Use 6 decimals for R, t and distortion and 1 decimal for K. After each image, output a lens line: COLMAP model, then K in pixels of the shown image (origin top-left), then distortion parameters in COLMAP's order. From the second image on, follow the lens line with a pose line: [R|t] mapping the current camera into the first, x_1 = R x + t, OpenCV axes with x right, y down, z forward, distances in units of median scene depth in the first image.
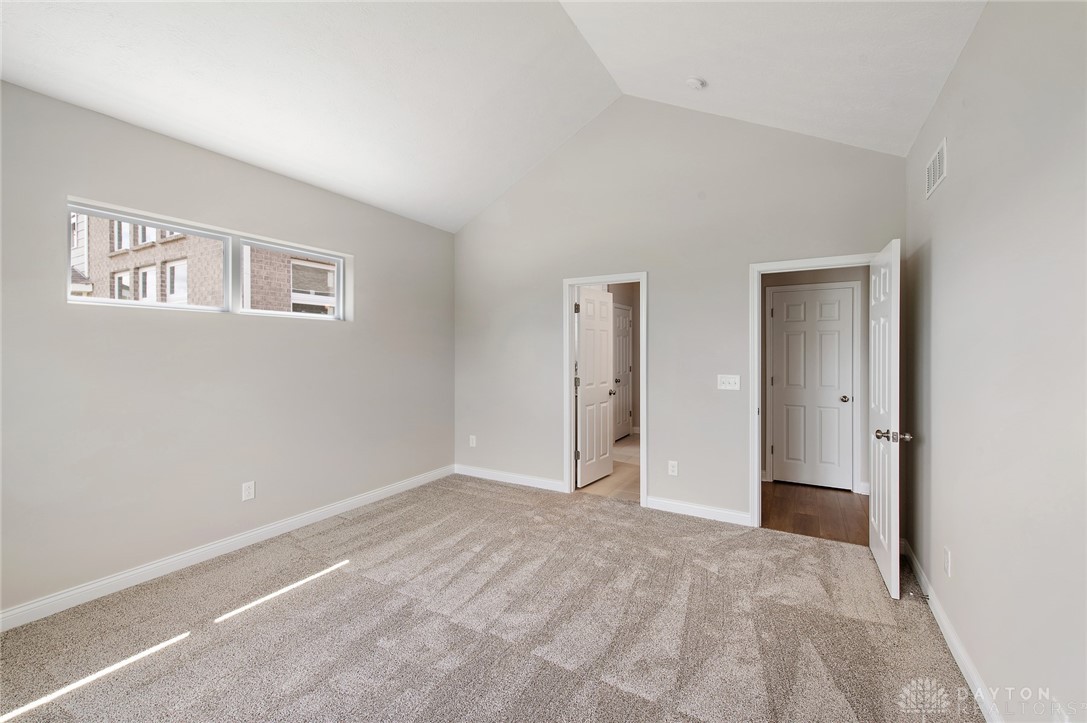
lens RADIAL K [[444.8, 0, 544.2], [0, 444.8, 353.7], [0, 0, 1]] dist [0.002077, -0.000150]
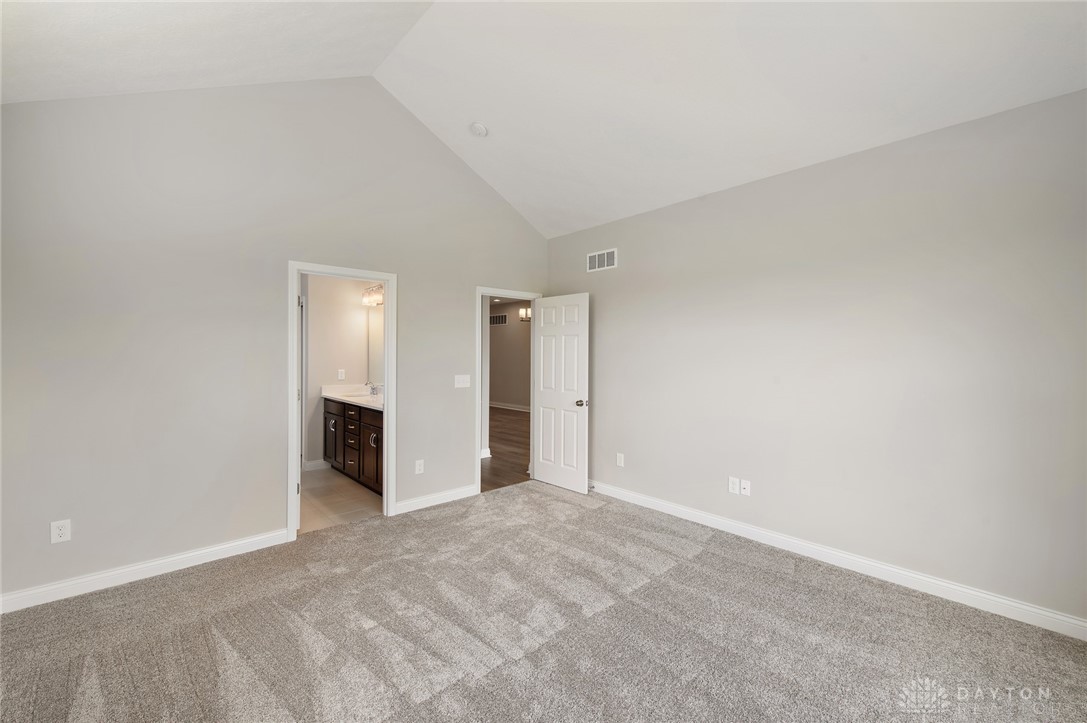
lens RADIAL K [[444.8, 0, 544.2], [0, 444.8, 353.7], [0, 0, 1]] dist [0.002077, -0.000150]
pose [[0.313240, -0.006652, 0.949651, -0.804328], [0.005375, 0.999972, 0.005232, -0.019046], [-0.949659, 0.003466, 0.313267, 0.507275]]
